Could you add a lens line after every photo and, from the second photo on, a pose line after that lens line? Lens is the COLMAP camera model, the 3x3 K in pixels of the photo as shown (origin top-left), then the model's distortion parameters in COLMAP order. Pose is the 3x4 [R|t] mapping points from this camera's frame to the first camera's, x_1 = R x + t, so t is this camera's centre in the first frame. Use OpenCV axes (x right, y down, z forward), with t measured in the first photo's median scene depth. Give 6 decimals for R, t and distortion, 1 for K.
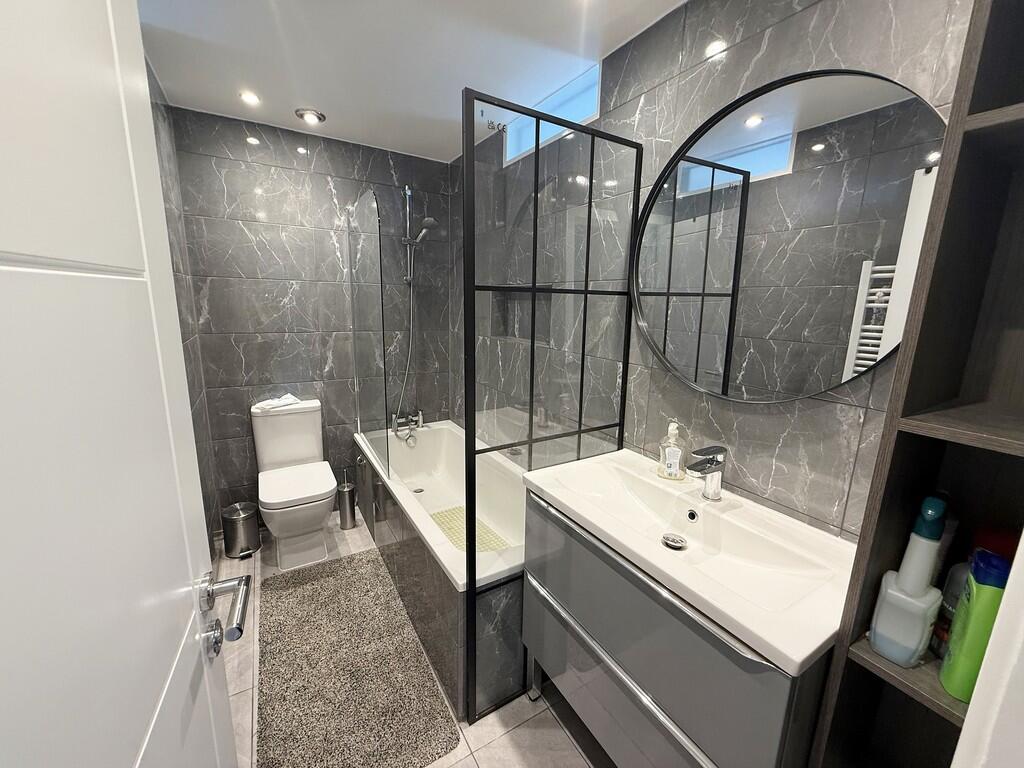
lens RADIAL K [[406.6, 0, 510.7], [0, 406.6, 382.7], [0, 0, 1]] dist [-0.003023, 0.001315]
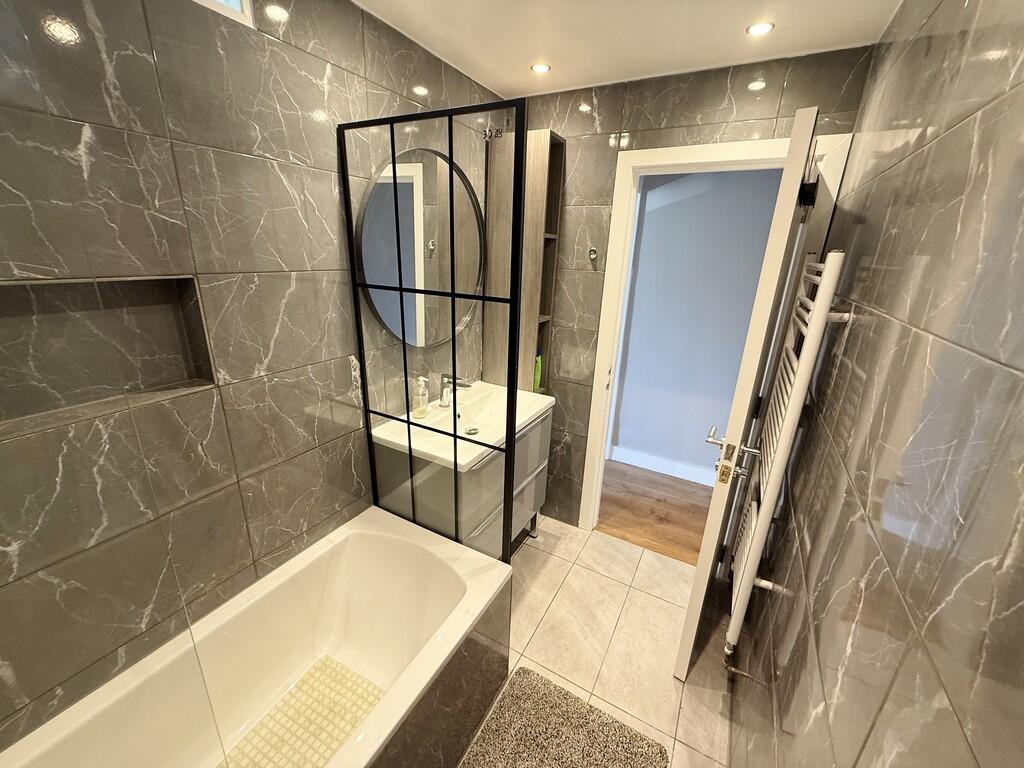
lens RADIAL K [[406.6, 0, 517.3], [0, 406.6, 379.9], [0, 0, 1]] dist [-0.003023, 0.001315]
pose [[-0.503820, -0.309767, 0.806356, -0.531522], [0.115845, 0.900826, 0.418440, -0.260987], [-0.856005, 0.304231, -0.417969, 0.791950]]
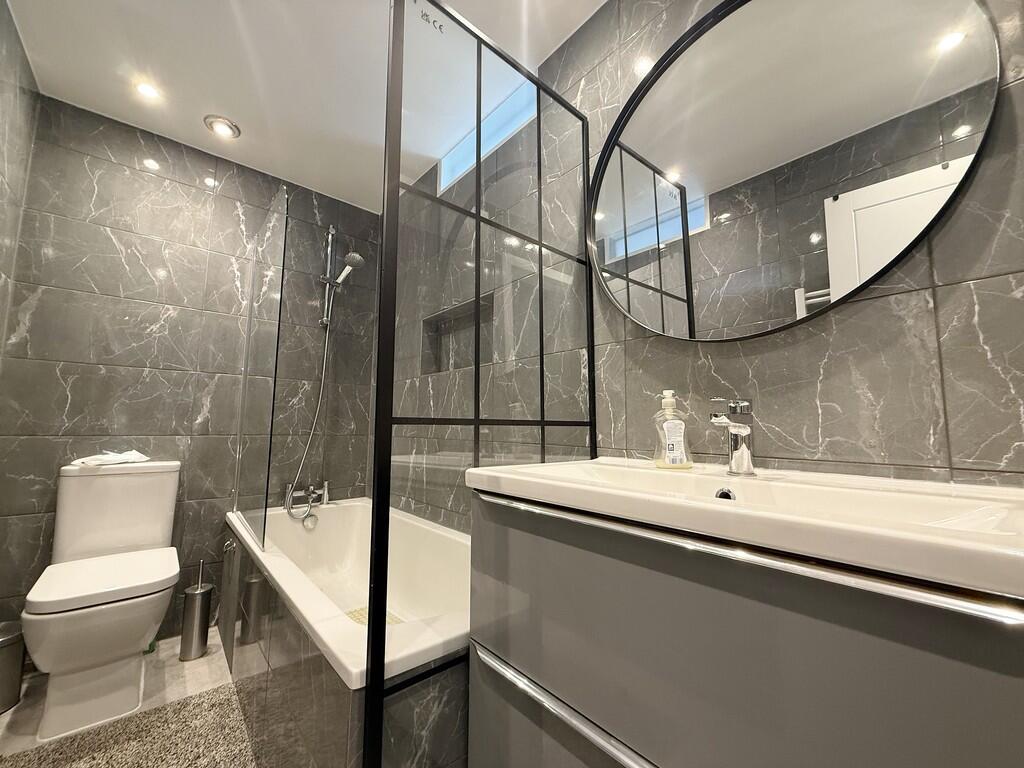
lens RADIAL K [[406.6, 0, 509.8], [0, 406.6, 384.9], [0, 0, 1]] dist [-0.003023, 0.001315]
pose [[0.986394, 0.003842, 0.164351, -0.005586], [0.045176, 0.954904, -0.293458, 0.181897], [-0.158067, 0.296890, 0.941738, 0.206325]]
